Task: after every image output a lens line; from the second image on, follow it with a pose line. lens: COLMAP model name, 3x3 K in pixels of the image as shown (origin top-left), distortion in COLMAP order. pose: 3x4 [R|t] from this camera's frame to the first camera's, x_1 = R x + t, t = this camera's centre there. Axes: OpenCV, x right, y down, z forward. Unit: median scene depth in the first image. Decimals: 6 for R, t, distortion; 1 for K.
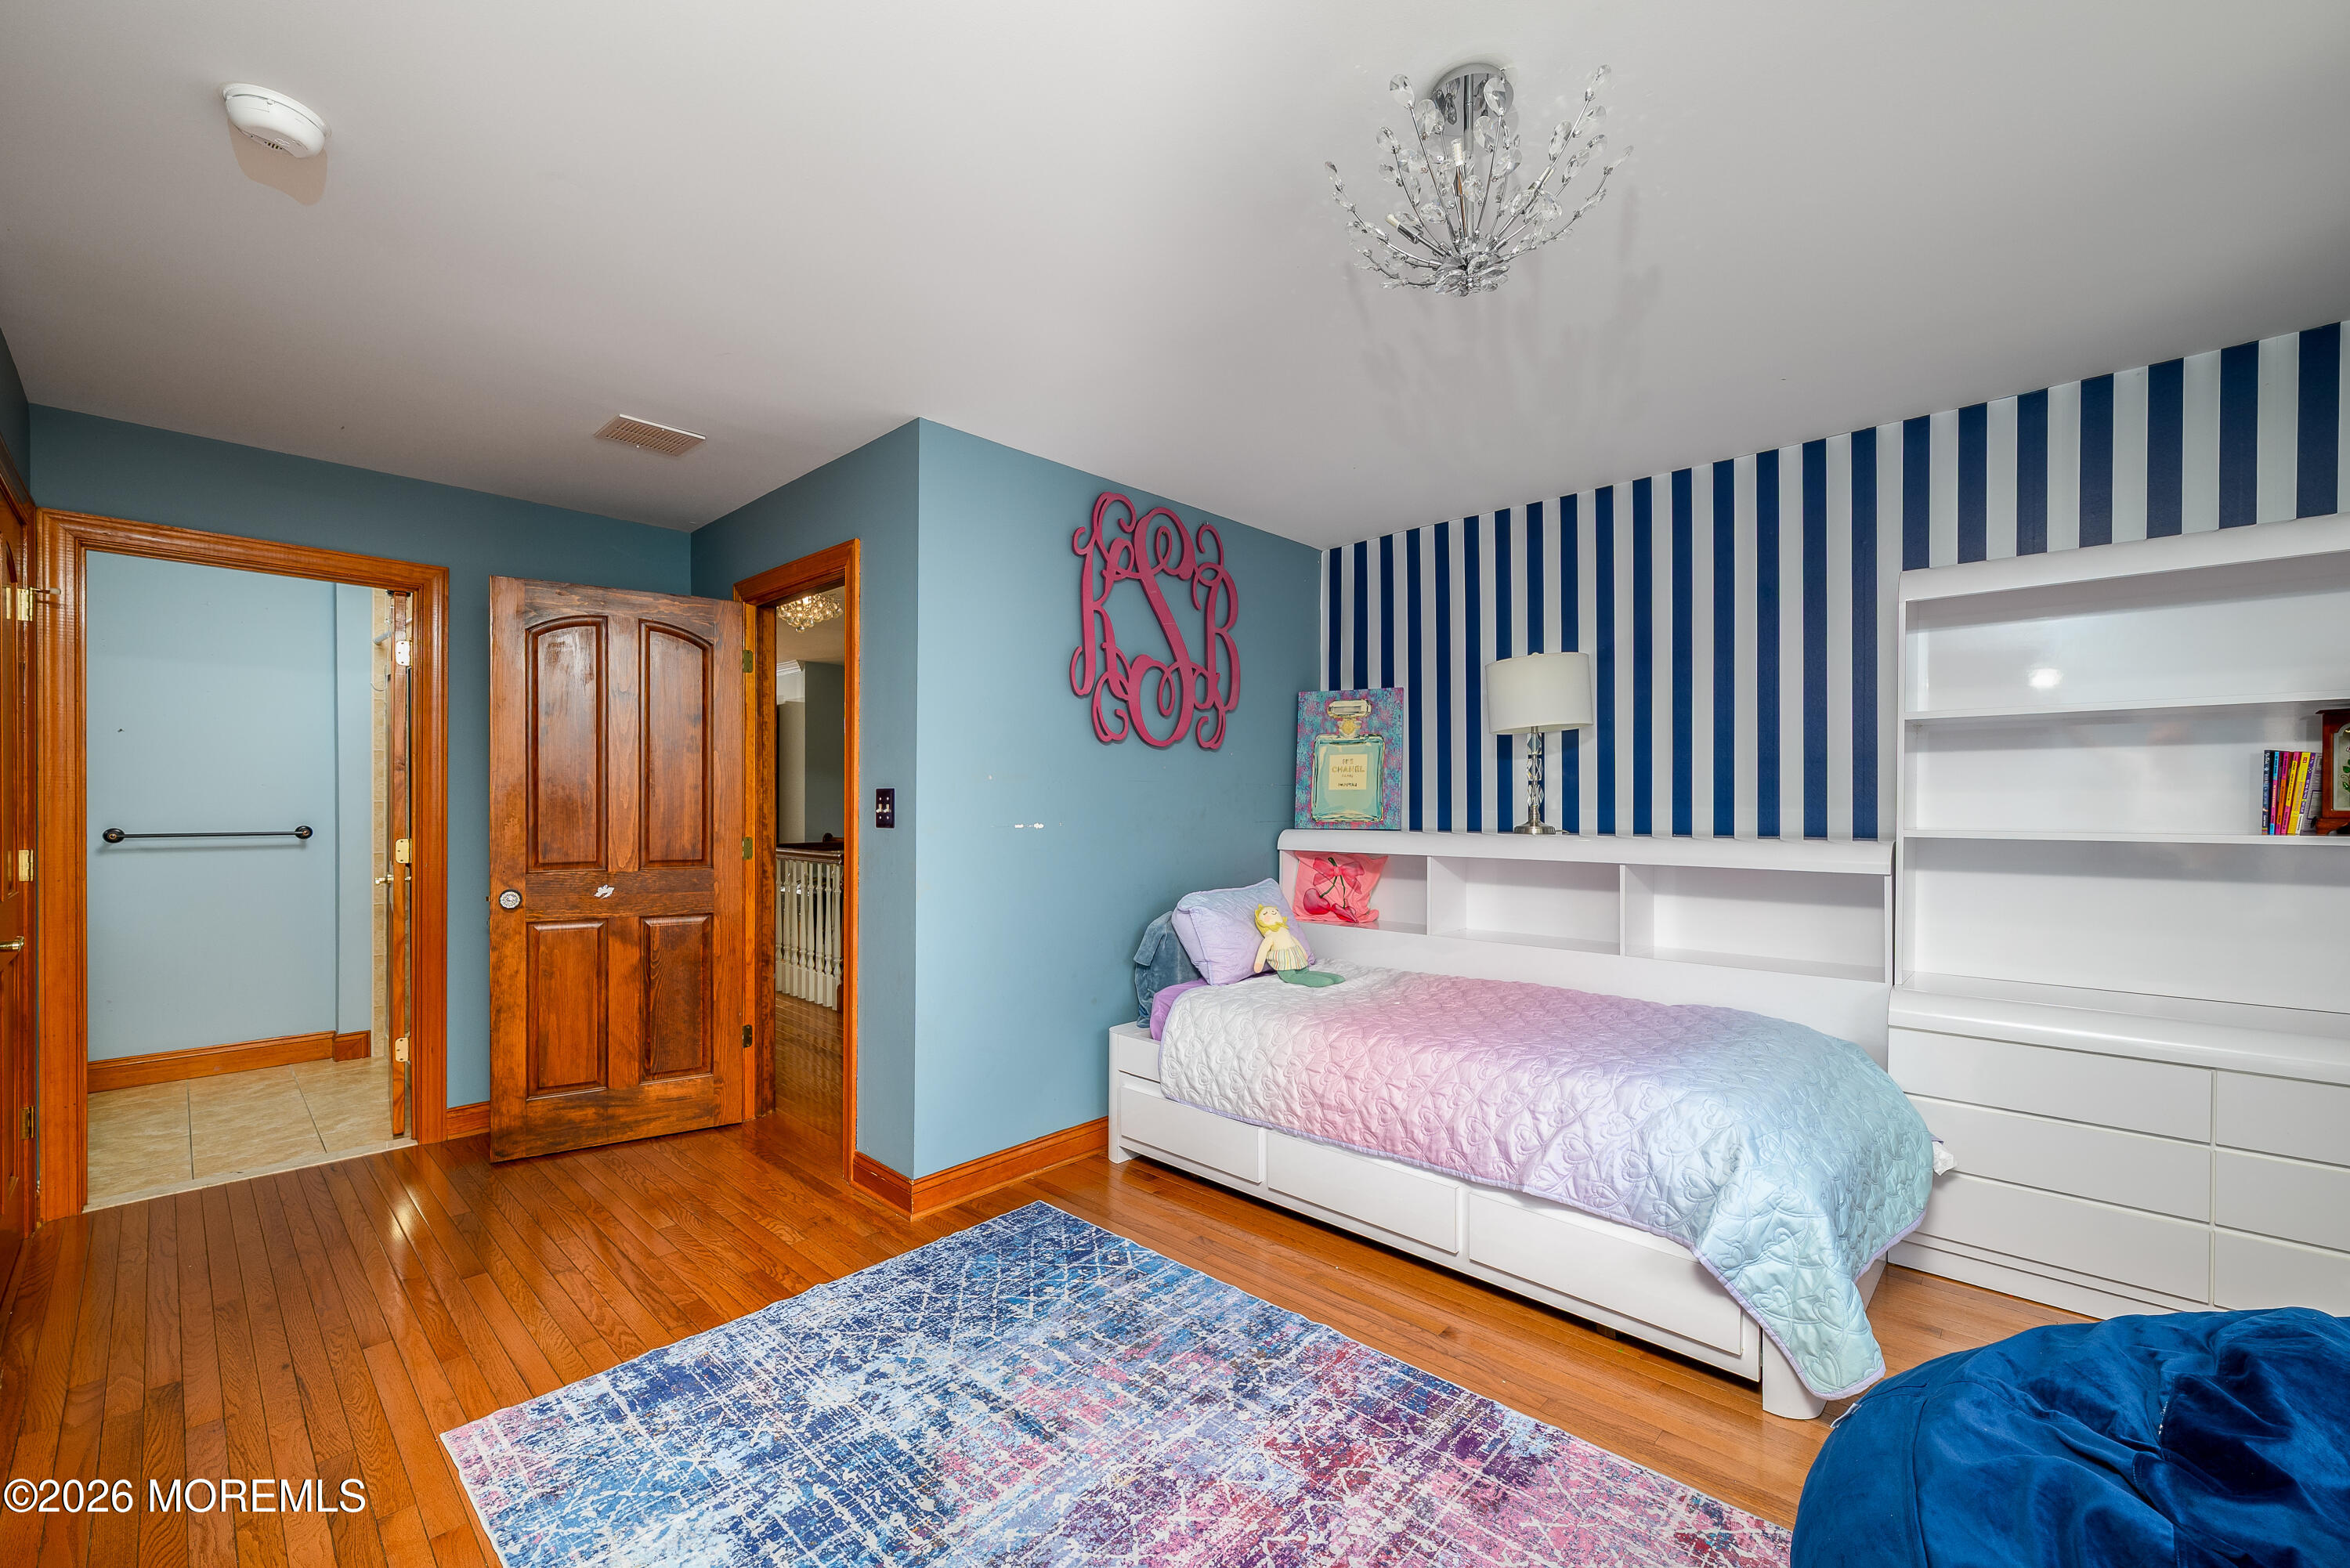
lens RADIAL K [[951.2, 0, 1166.6], [0, 951.2, 816.8], [0, 0, 1]] dist [-0.002906, 0.000669]
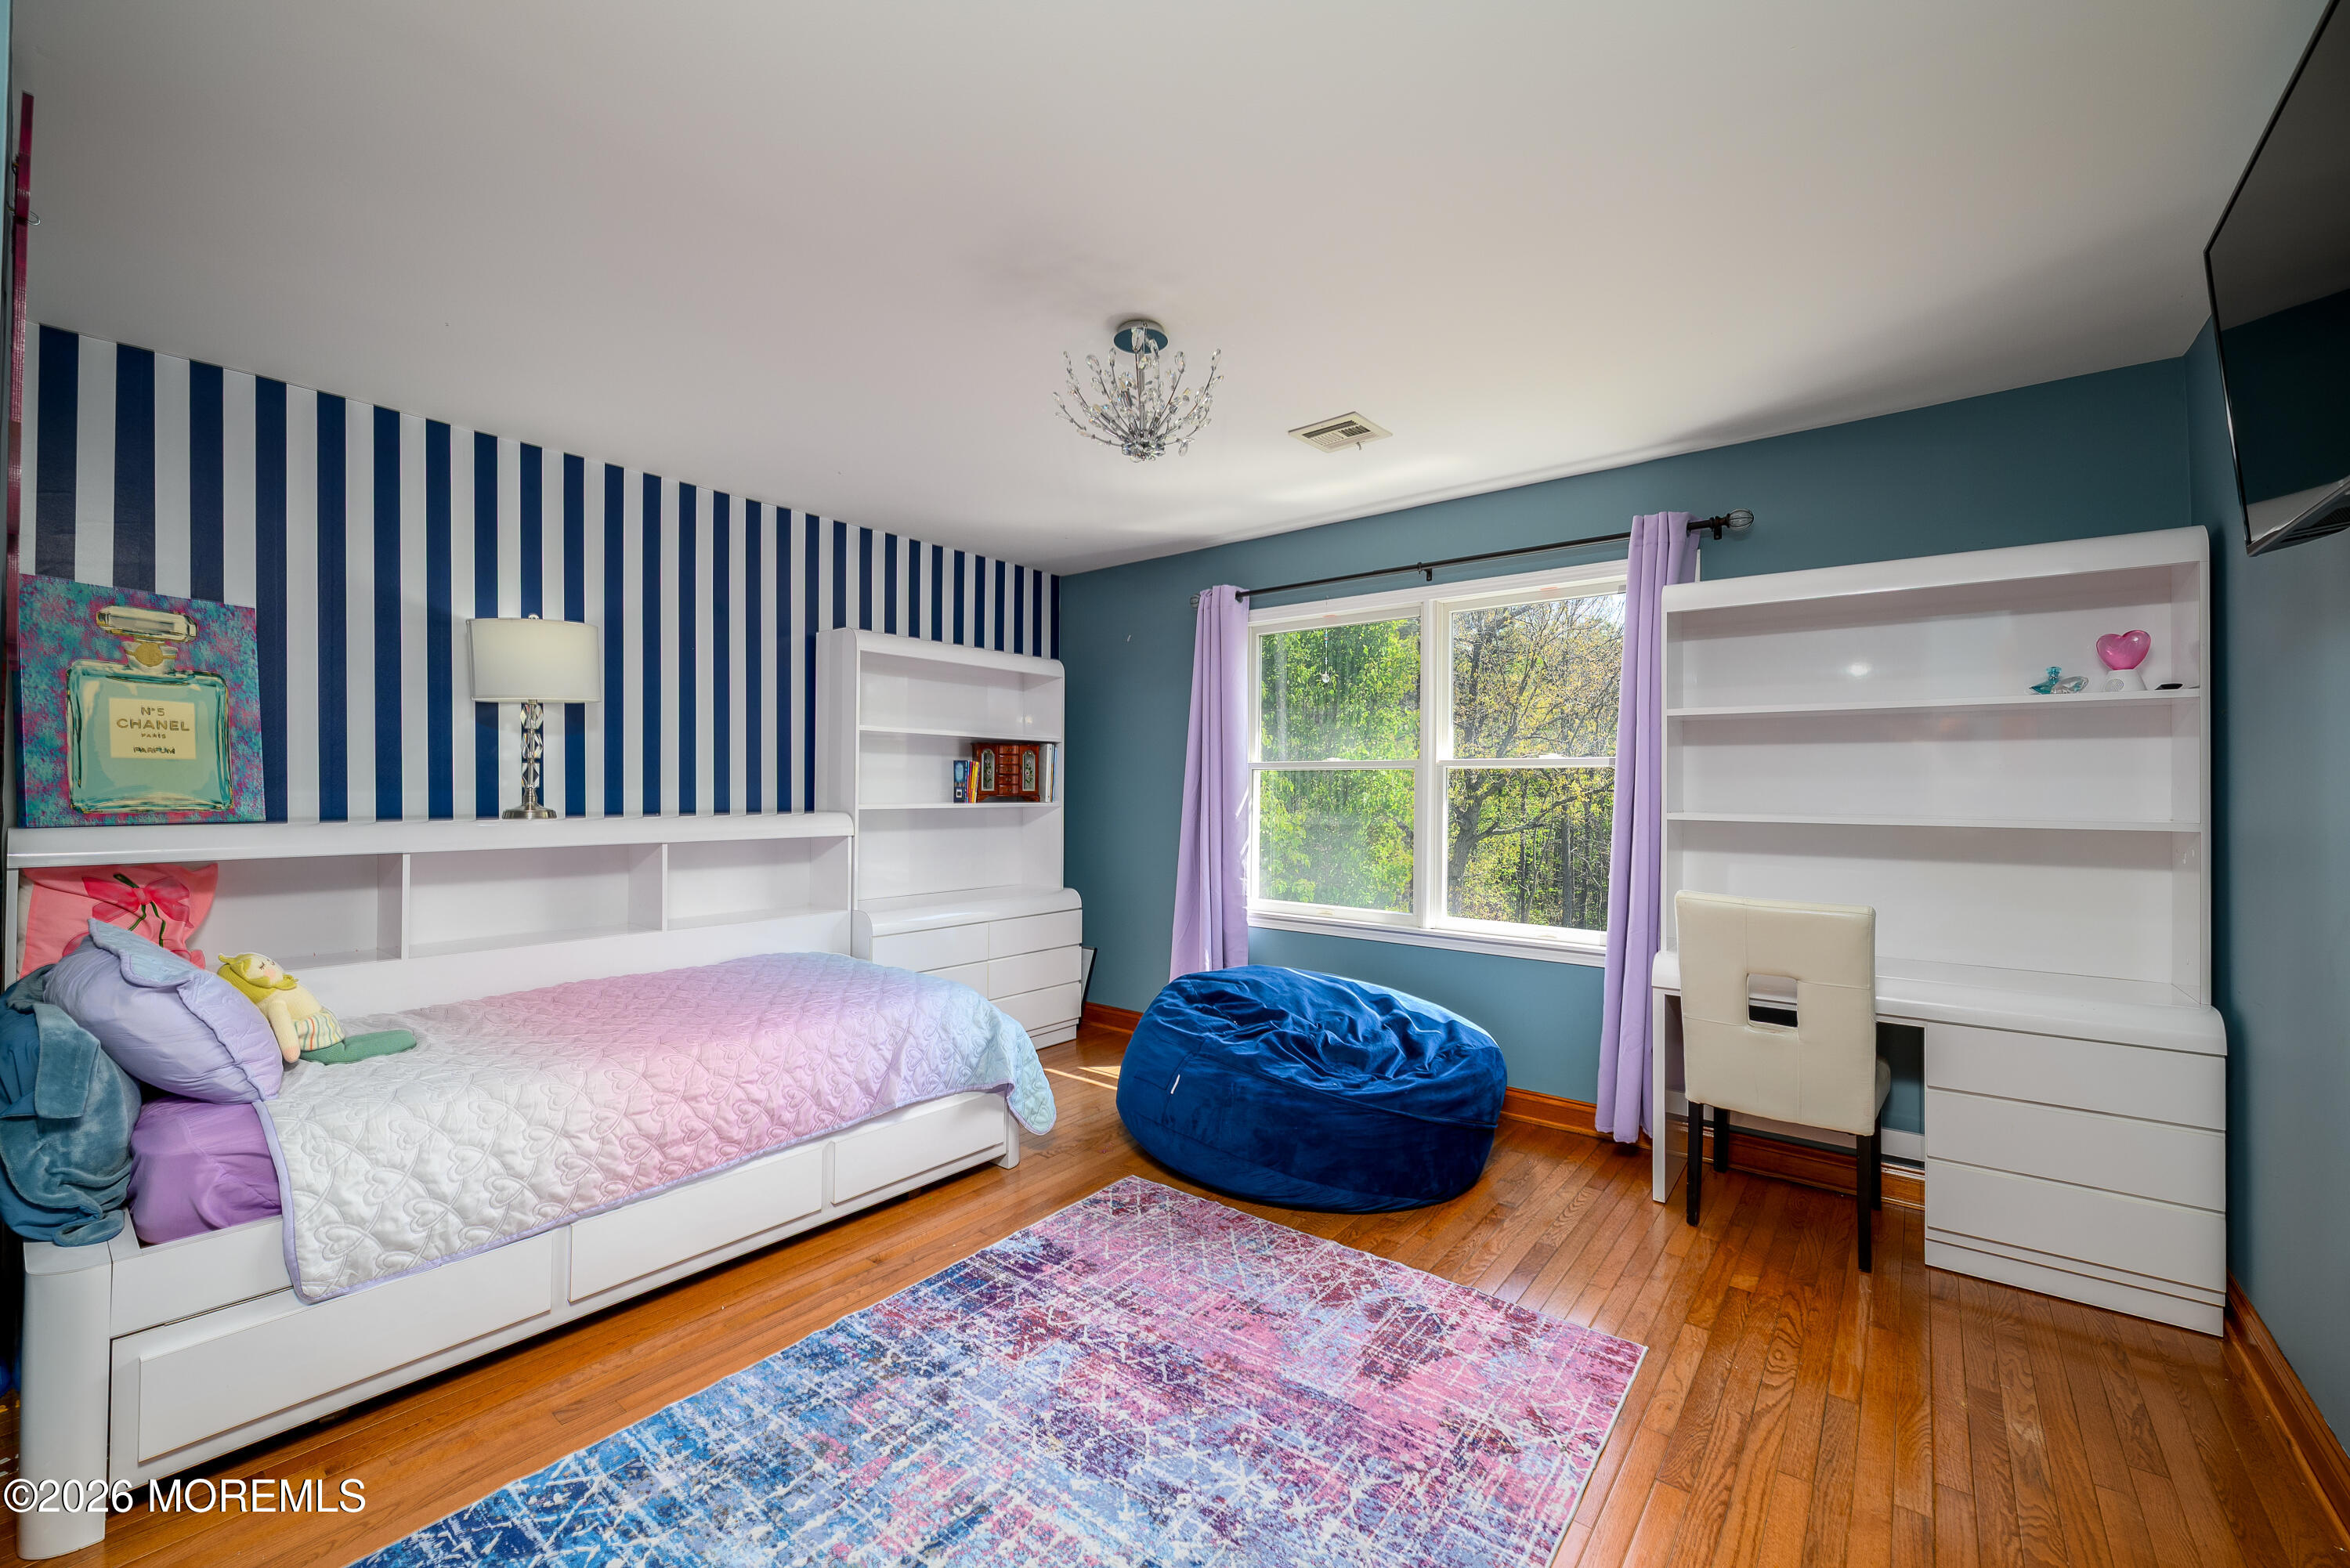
lens RADIAL K [[951.2, 0, 1171.2], [0, 951.2, 784.7], [0, 0, 1]] dist [-0.002906, 0.000669]
pose [[-0.095335, 0.005044, 0.995432, -0.756548], [0.007894, 0.999960, -0.004311, -0.006740], [-0.995414, 0.007447, -0.095371, 0.674266]]
